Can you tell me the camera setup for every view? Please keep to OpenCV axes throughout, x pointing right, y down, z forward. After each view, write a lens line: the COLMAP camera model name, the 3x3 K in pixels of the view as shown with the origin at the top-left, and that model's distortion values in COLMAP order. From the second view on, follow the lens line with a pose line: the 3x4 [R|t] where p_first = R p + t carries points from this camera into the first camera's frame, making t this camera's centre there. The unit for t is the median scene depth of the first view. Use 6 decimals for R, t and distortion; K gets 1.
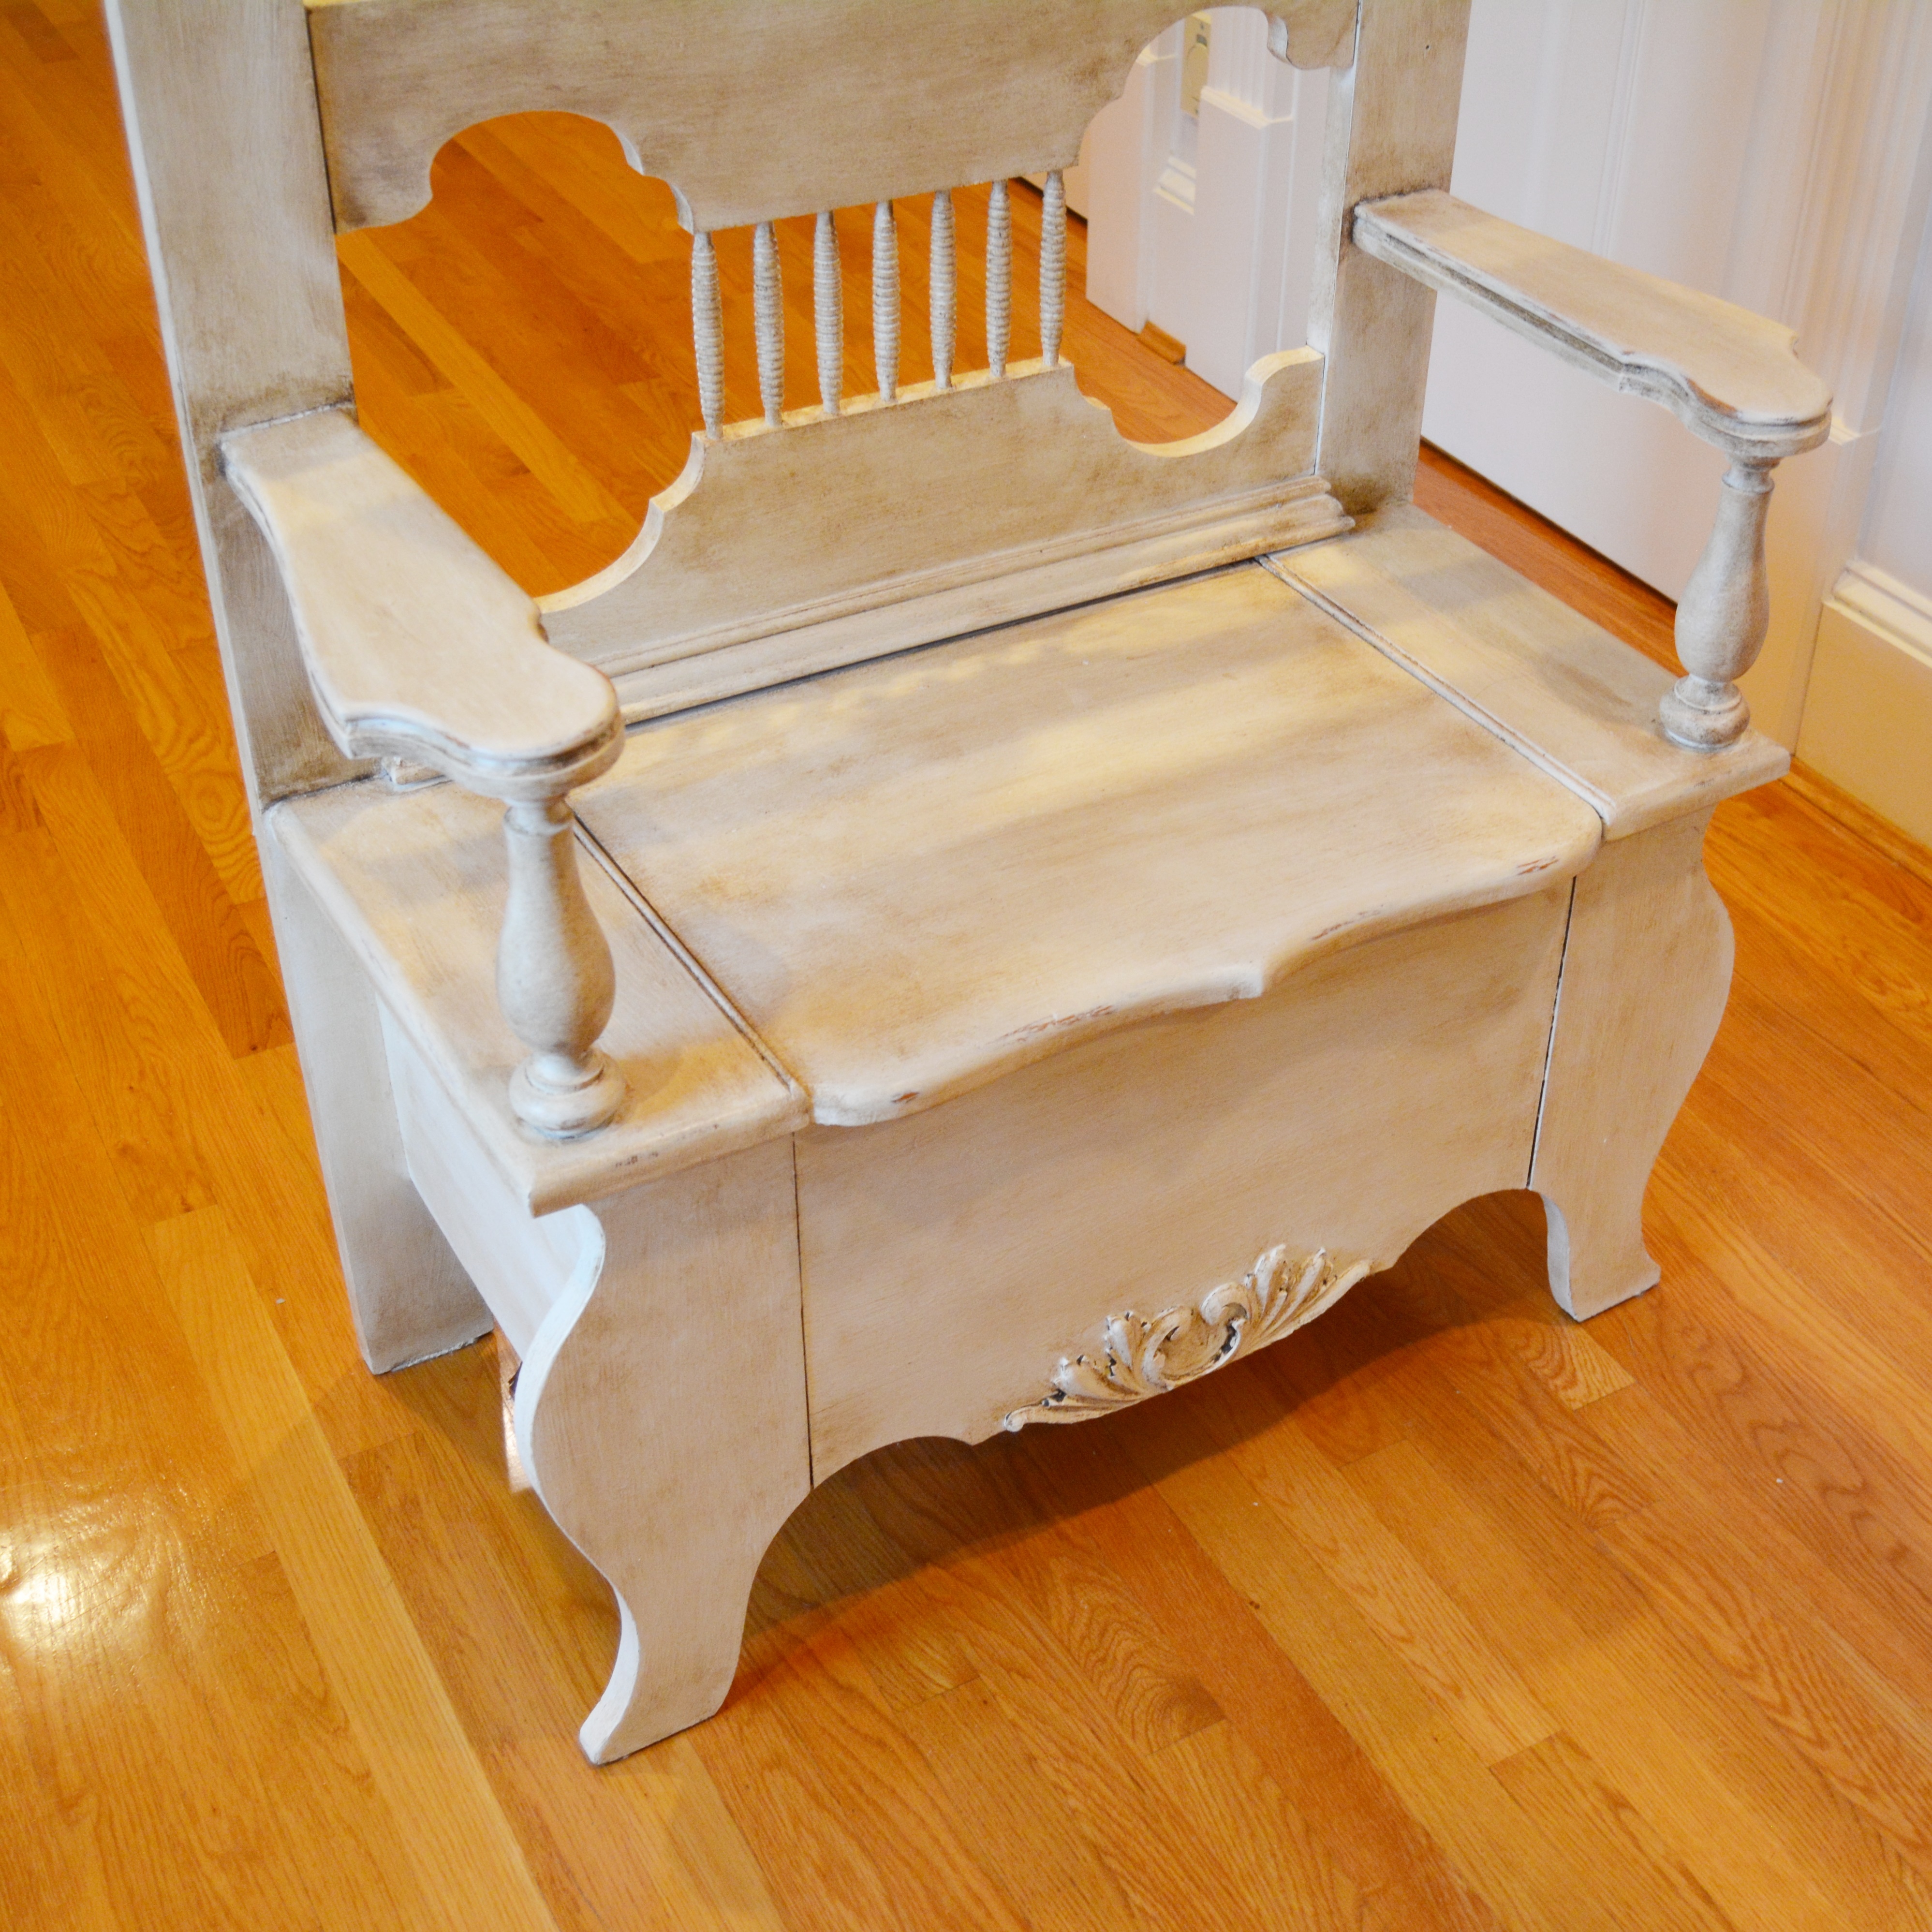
lens RADIAL K [[2579.5, 0, 1071.4], [0, 2579.5, 964.5], [0, 0, 1]] dist [-0.081100, 0.010992]
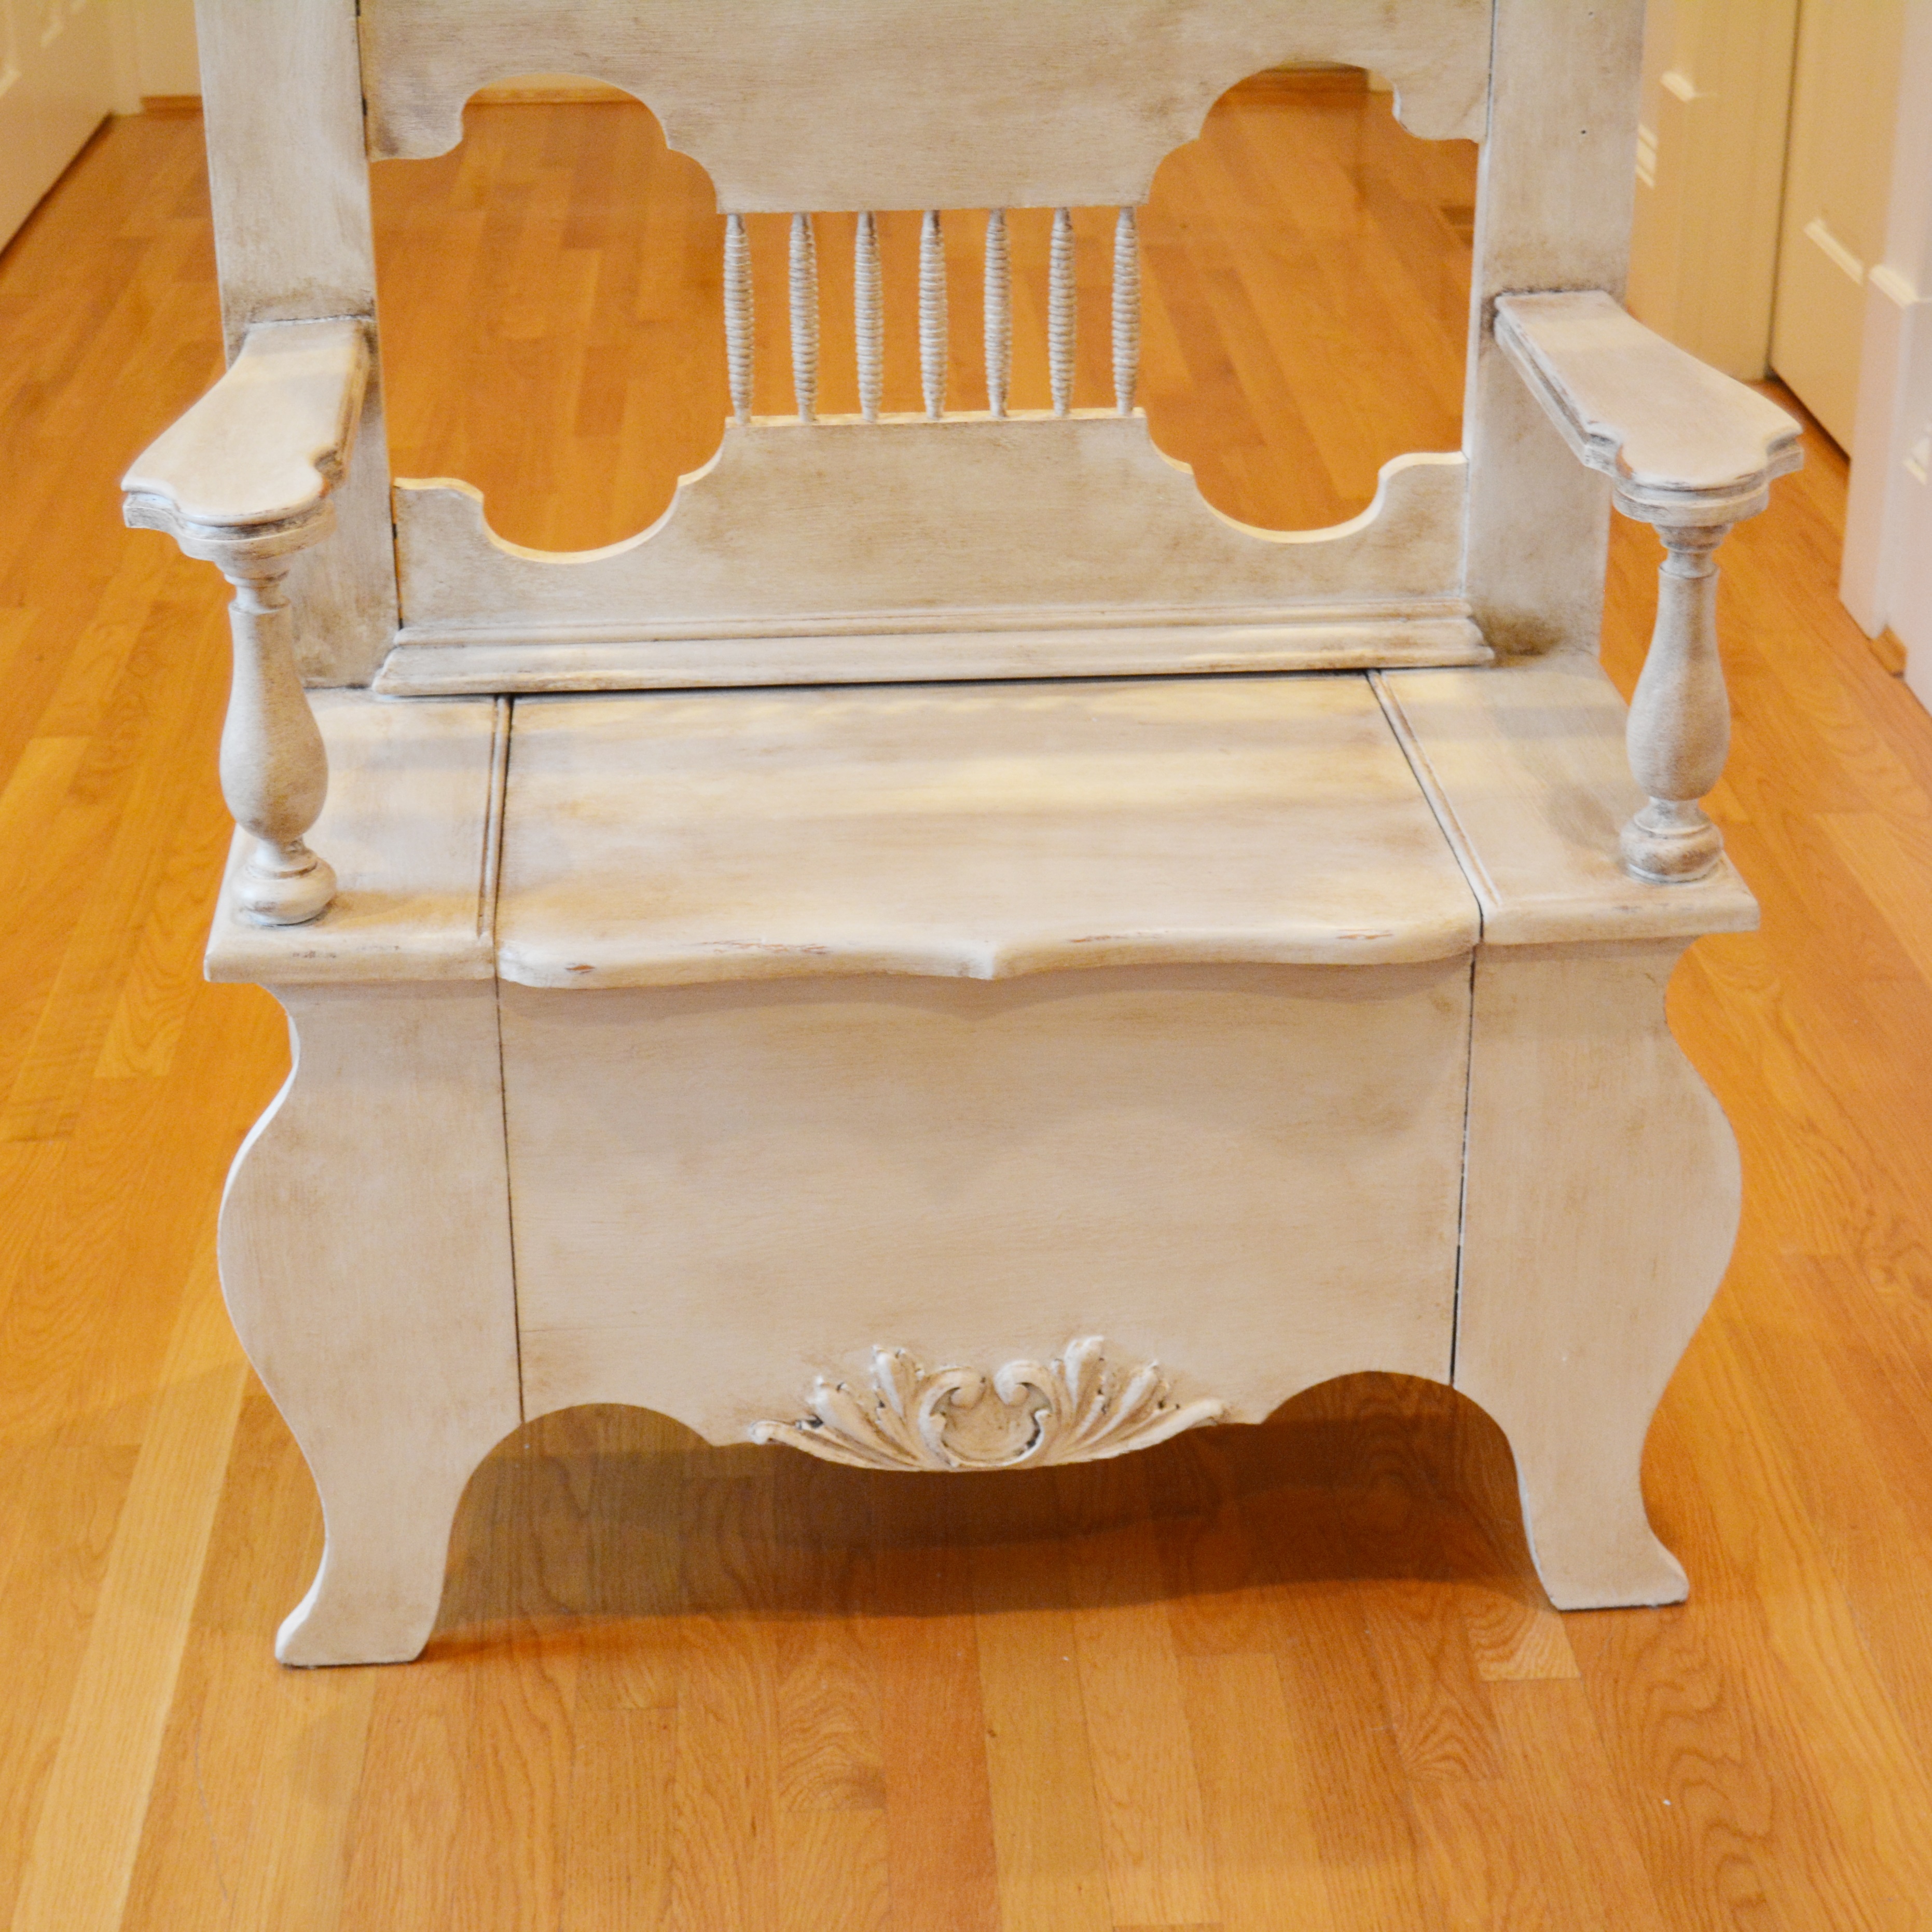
lens RADIAL K [[3753.5, 0, 958.6], [0, 3753.5, 1059.3], [0, 0, 1]] dist [-0.056180, -0.036752]
pose [[0.886241, 0.171424, -0.430337, 0.604464], [-0.248946, 0.959700, -0.130388, 0.204388], [0.390643, 0.222686, 0.893201, -0.232901]]
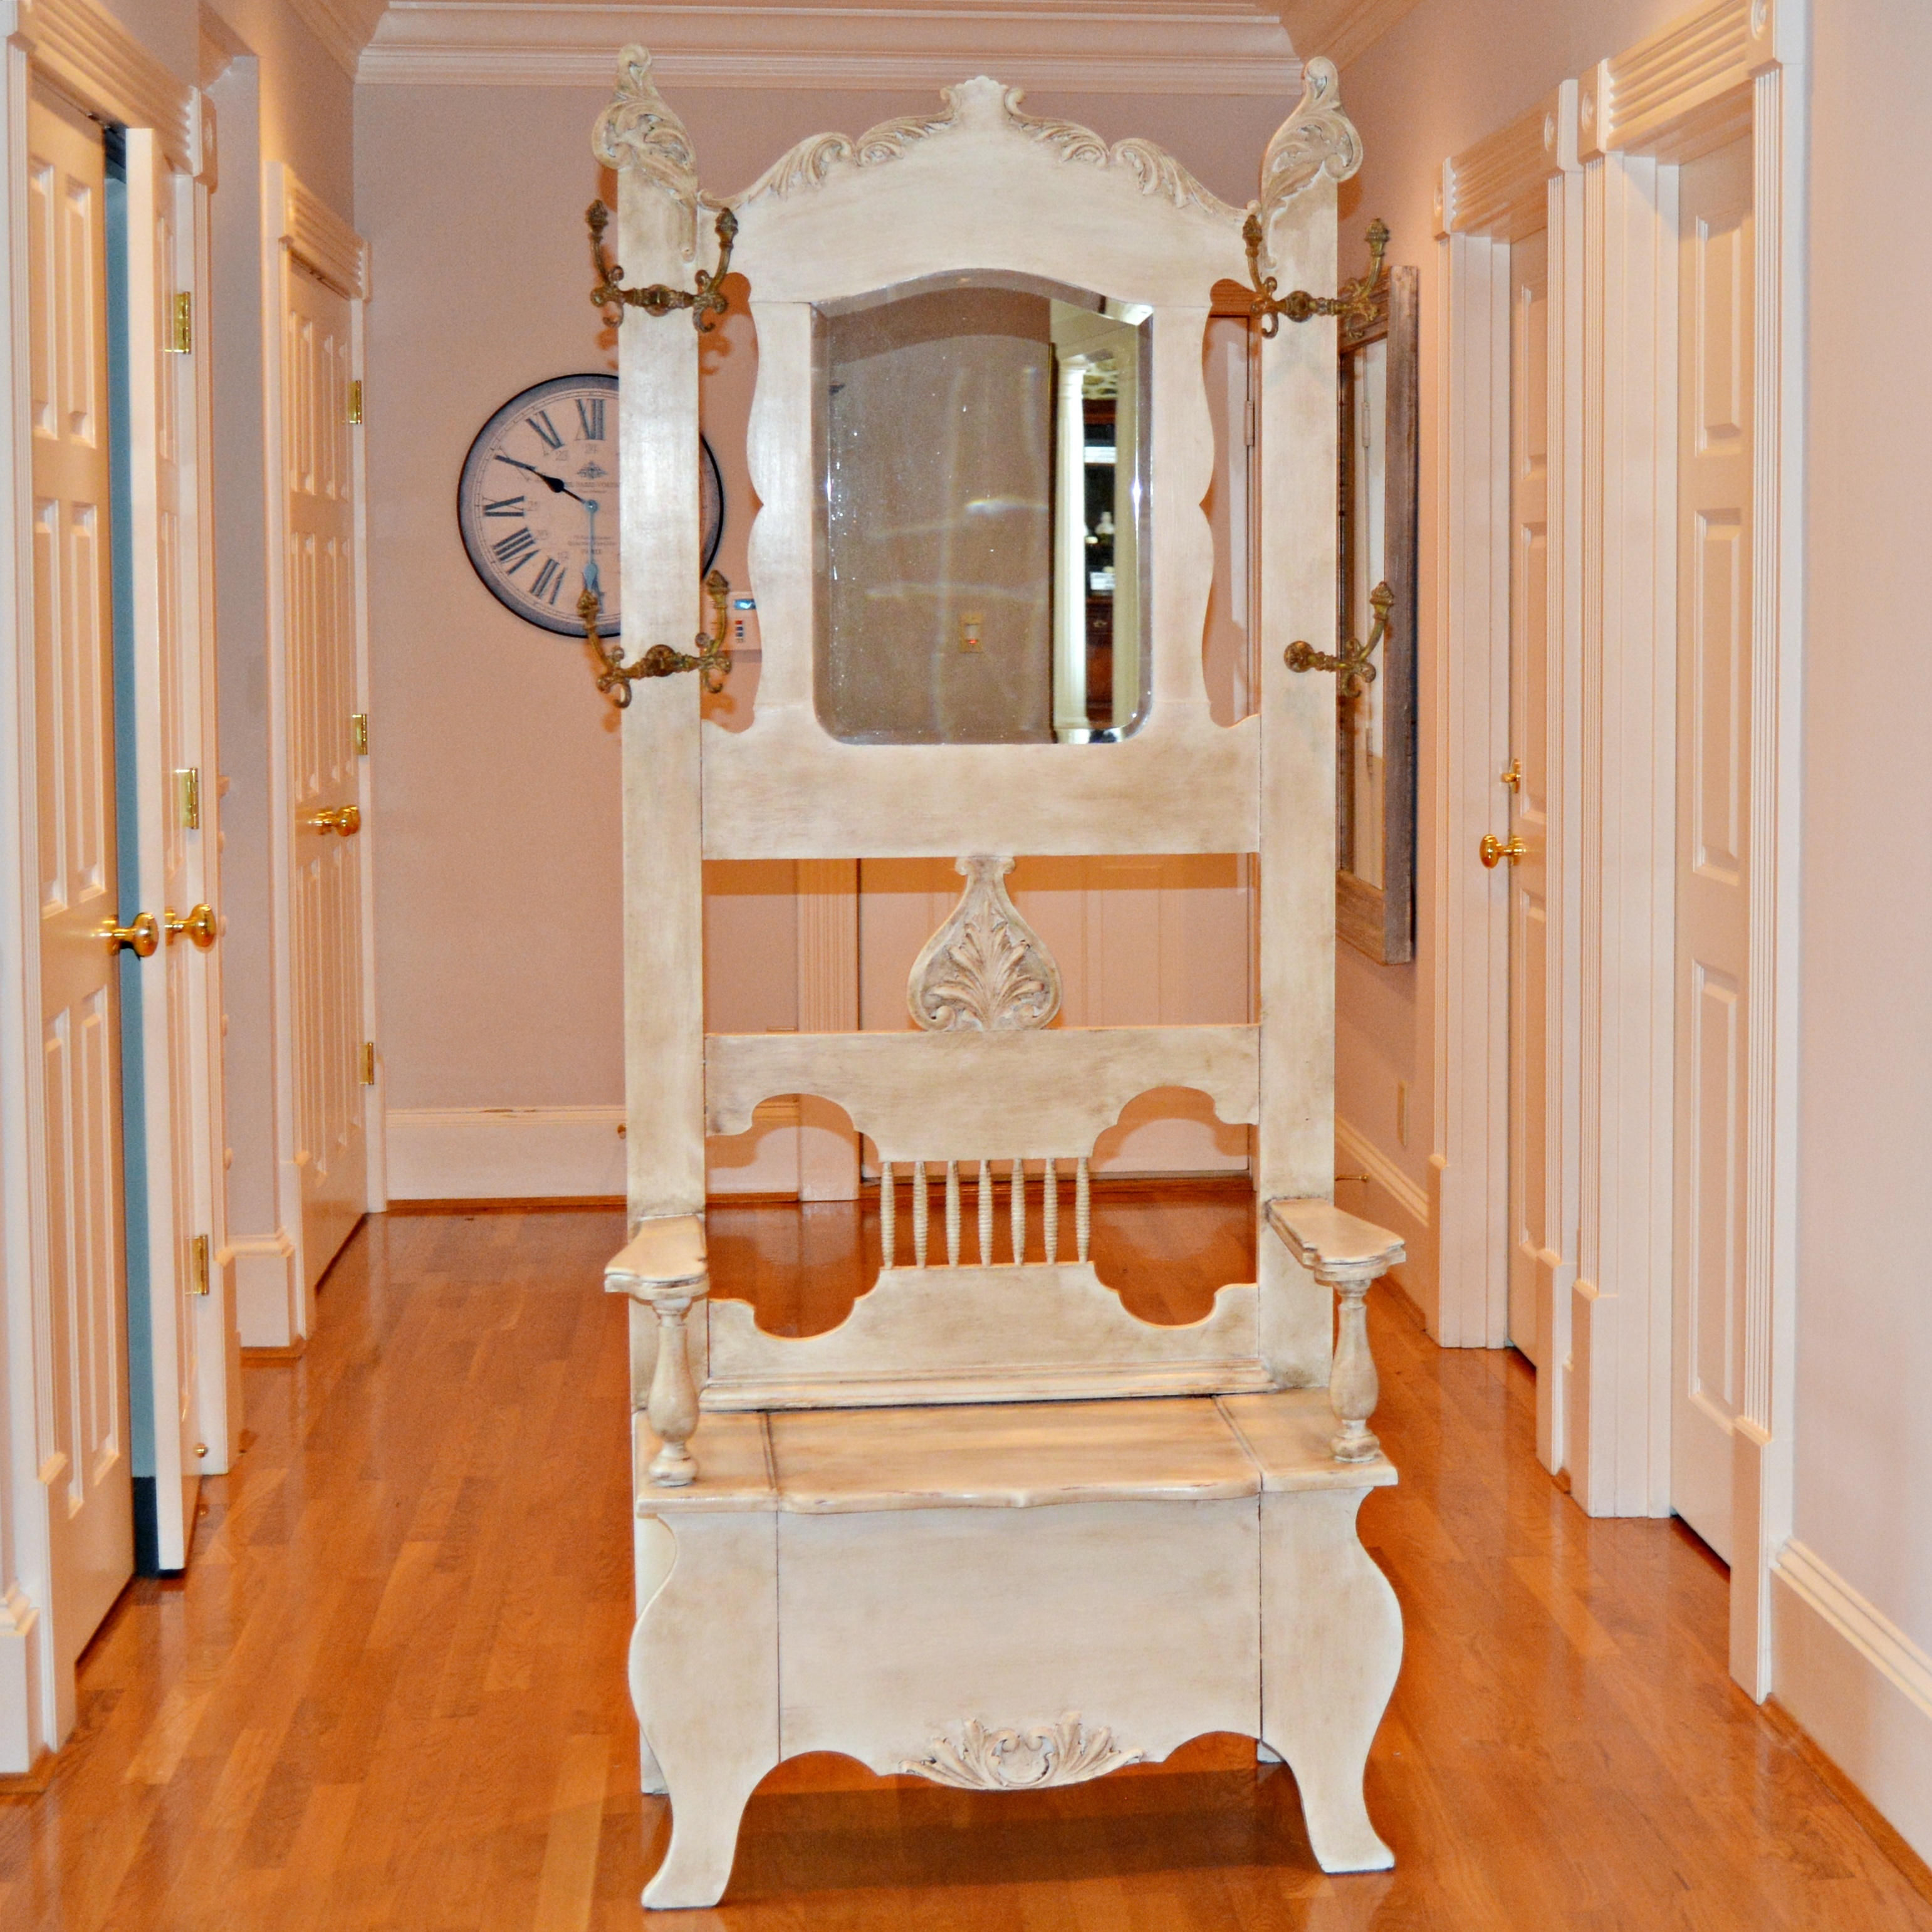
lens RADIAL K [[3566.3, 0, 1195.2], [0, 3566.3, 831.0], [0, 0, 1]] dist [-0.045523, -0.144154]
pose [[0.918198, -0.004120, -0.396101, 1.150057], [-0.210194, 0.842491, -0.496012, 0.811417], [0.335755, 0.538695, 0.772707, -1.215164]]
